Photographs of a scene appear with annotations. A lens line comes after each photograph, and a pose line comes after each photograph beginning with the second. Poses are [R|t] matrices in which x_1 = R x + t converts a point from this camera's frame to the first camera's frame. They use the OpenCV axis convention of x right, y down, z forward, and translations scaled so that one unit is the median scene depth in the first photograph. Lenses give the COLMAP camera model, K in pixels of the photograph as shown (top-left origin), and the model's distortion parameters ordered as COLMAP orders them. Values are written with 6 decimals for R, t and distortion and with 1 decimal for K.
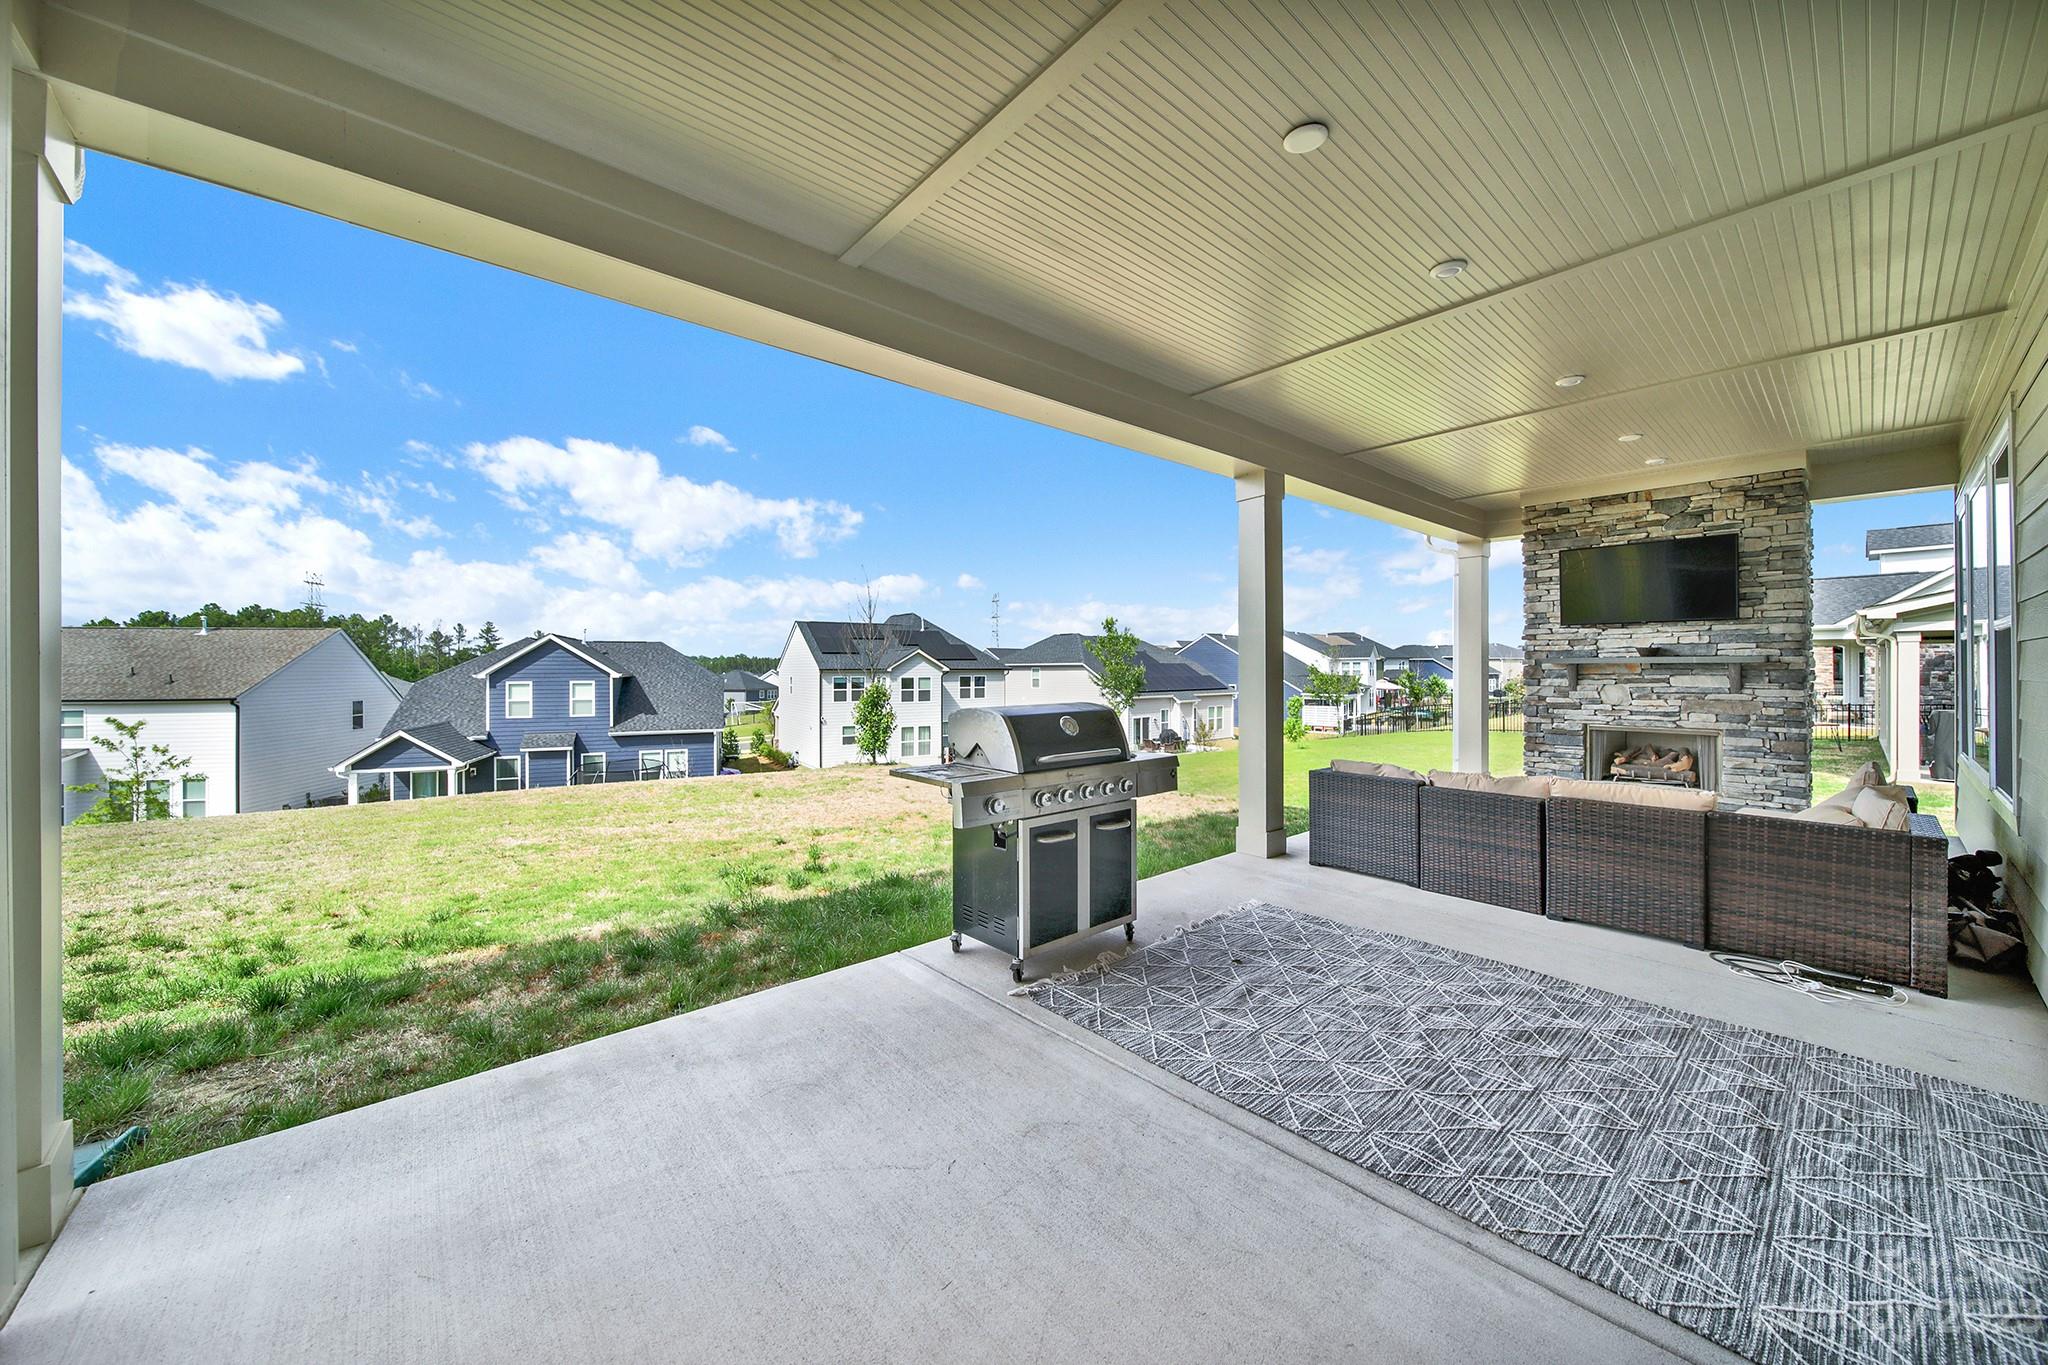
lens RADIAL K [[727.7, 0, 1023.1], [0, 727.7, 668.7], [0, 0, 1]] dist [-0.007855, -0.000058]
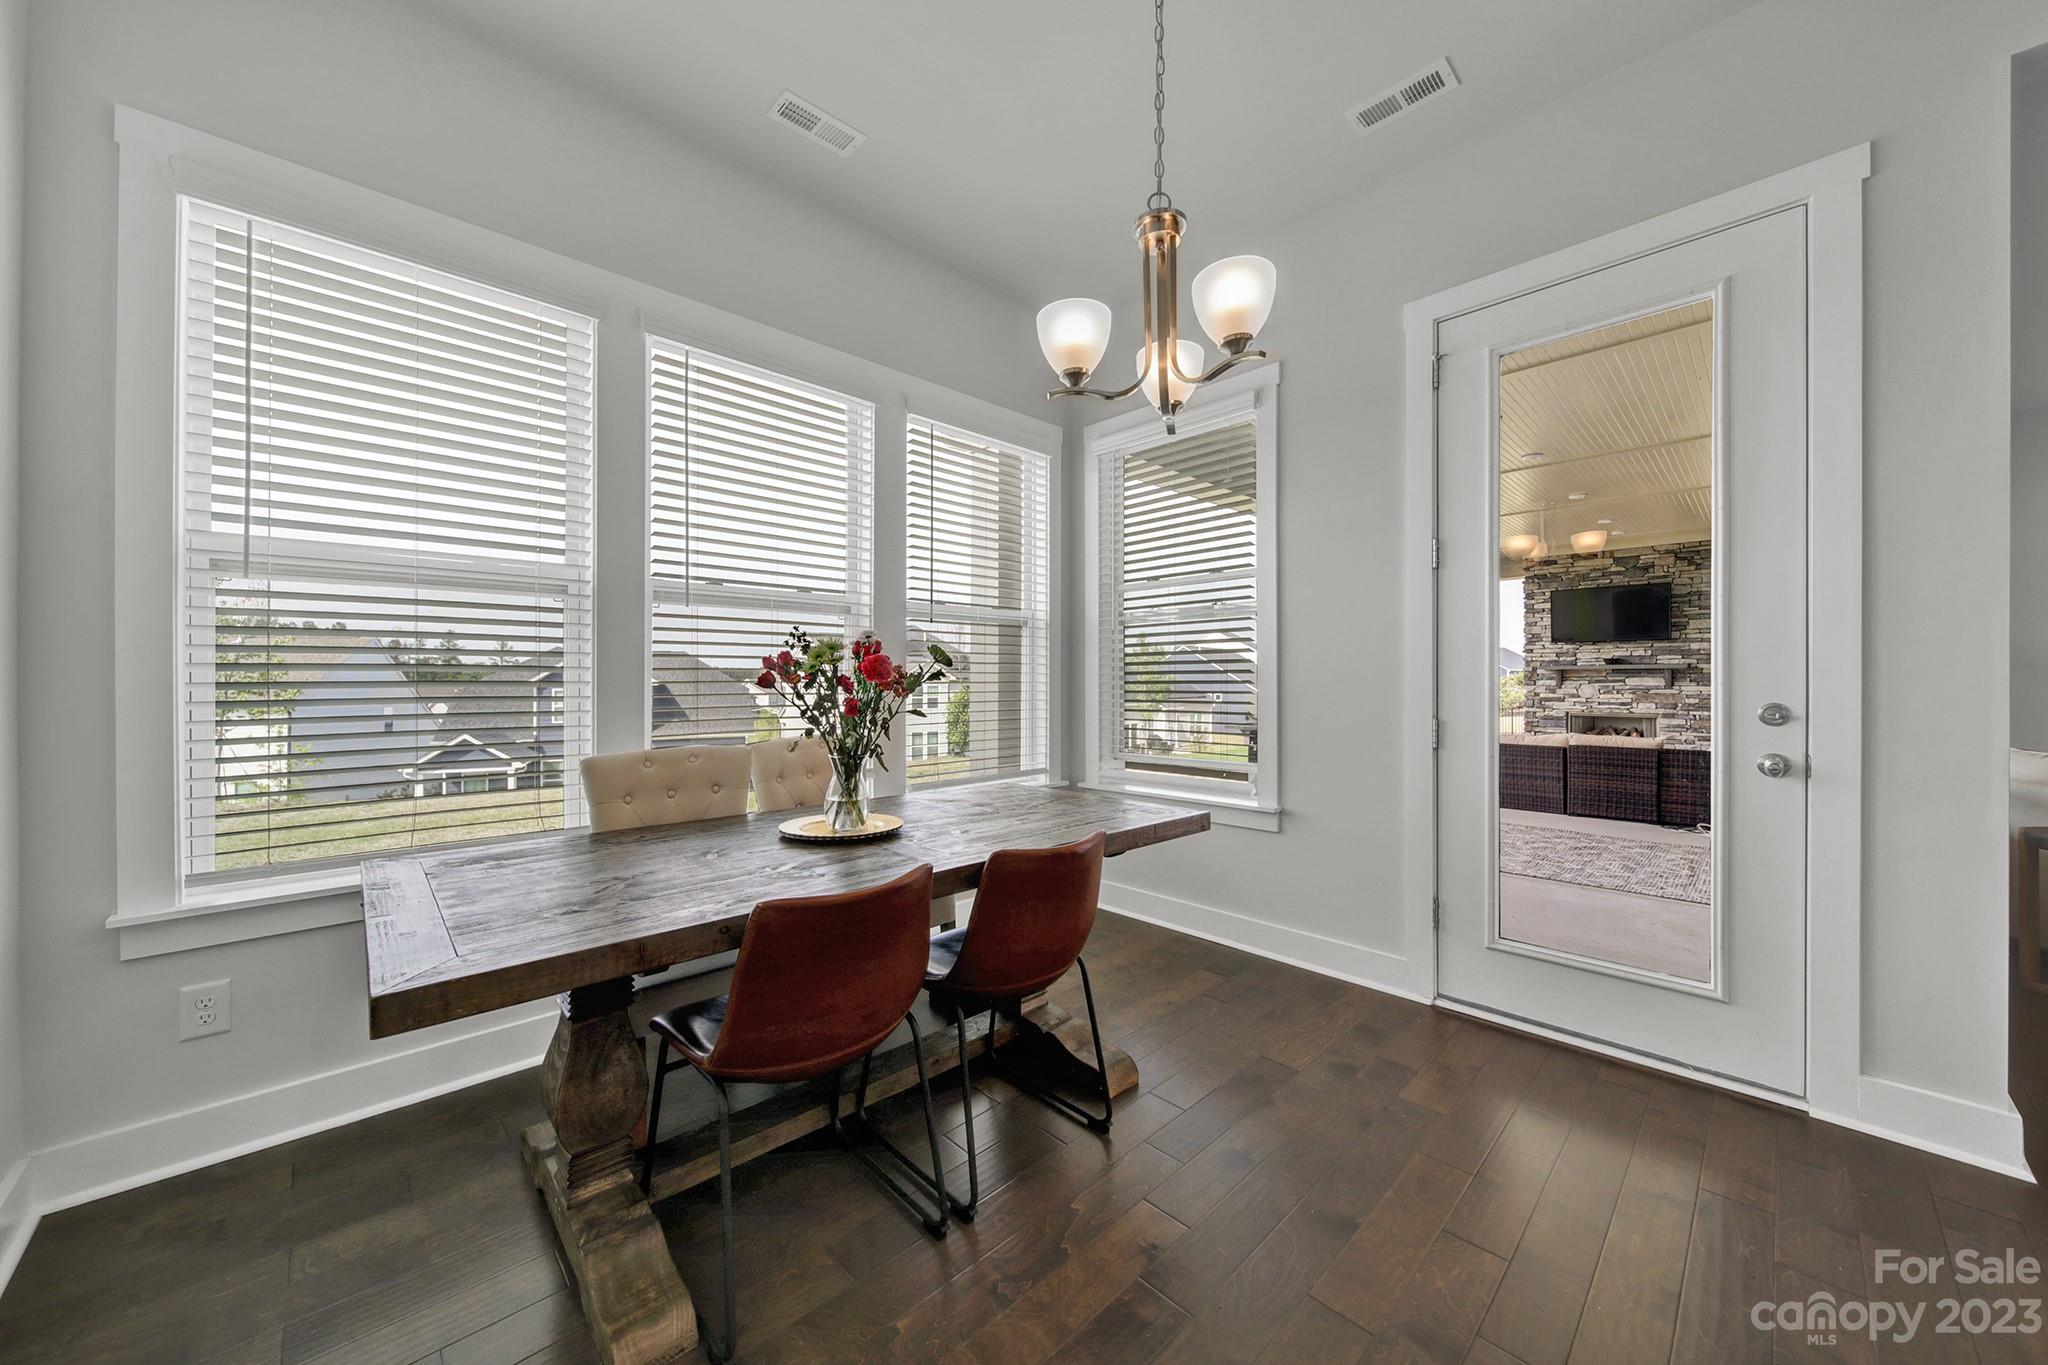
lens RADIAL K [[713.1, 0, 1024.0], [0, 713.1, 682.5], [0, 0, 1]] dist [-0.010064, 0.000108]
pose [[0.998765, 0.002674, 0.049607, -0.370021], [-0.002851, 0.999990, 0.003491, 0.016984], [-0.049597, -0.003628, 0.998763, -0.349904]]
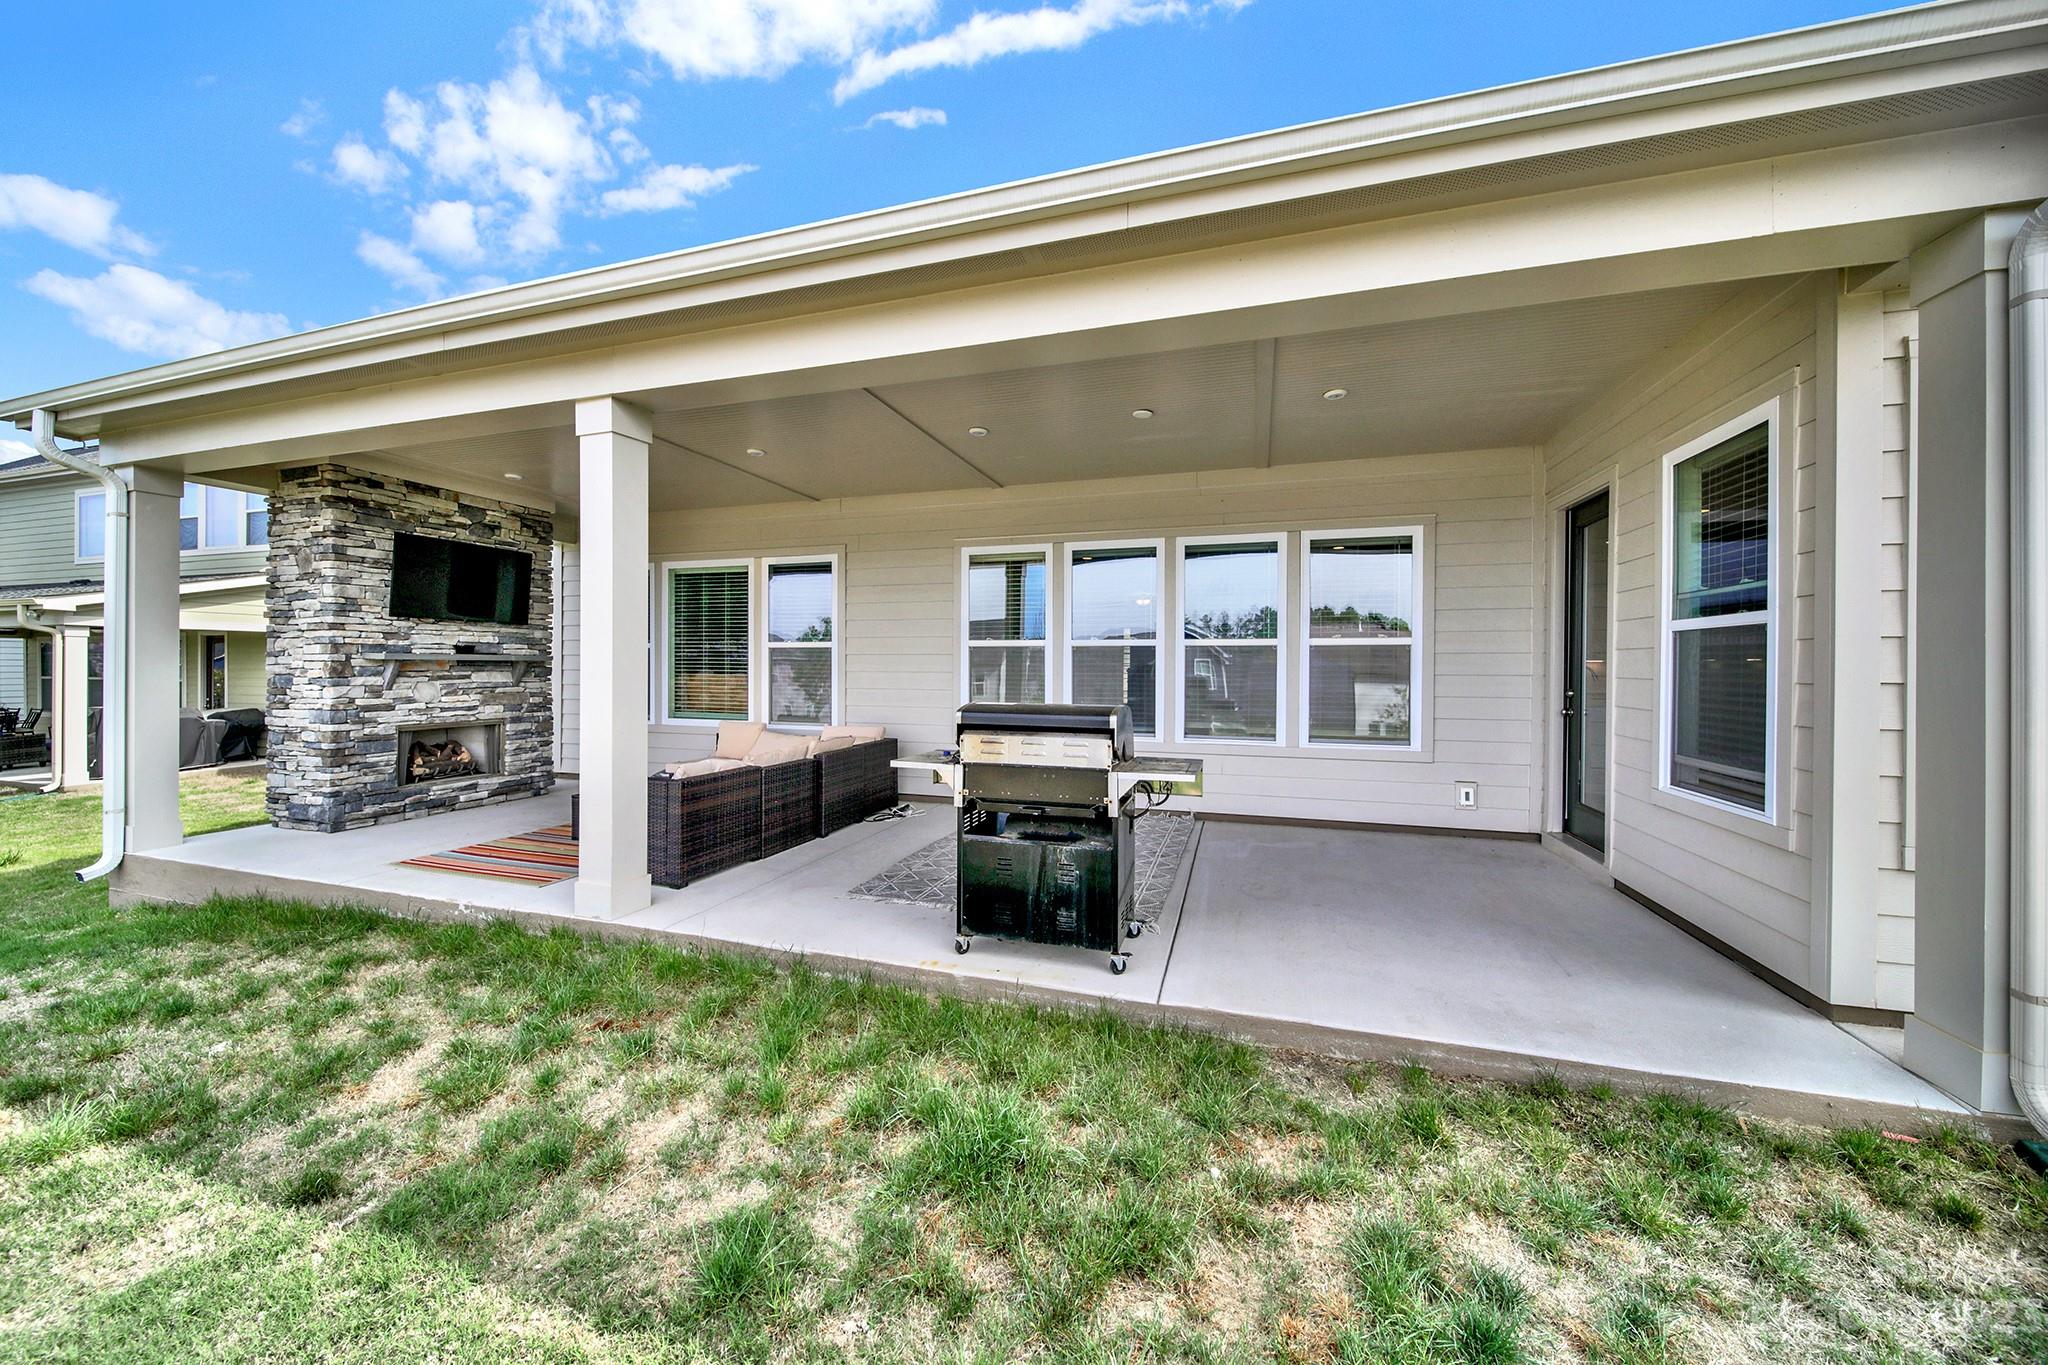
lens RADIAL K [[727.7, 0, 1023.1], [0, 727.7, 668.7], [0, 0, 1]] dist [-0.007855, -0.000058]
pose [[-0.526357, -0.001959, 0.850262, -0.416816], [-0.002624, 0.999996, 0.000679, 0.001733], [-0.850260, -0.001873, -0.526360, 0.817324]]
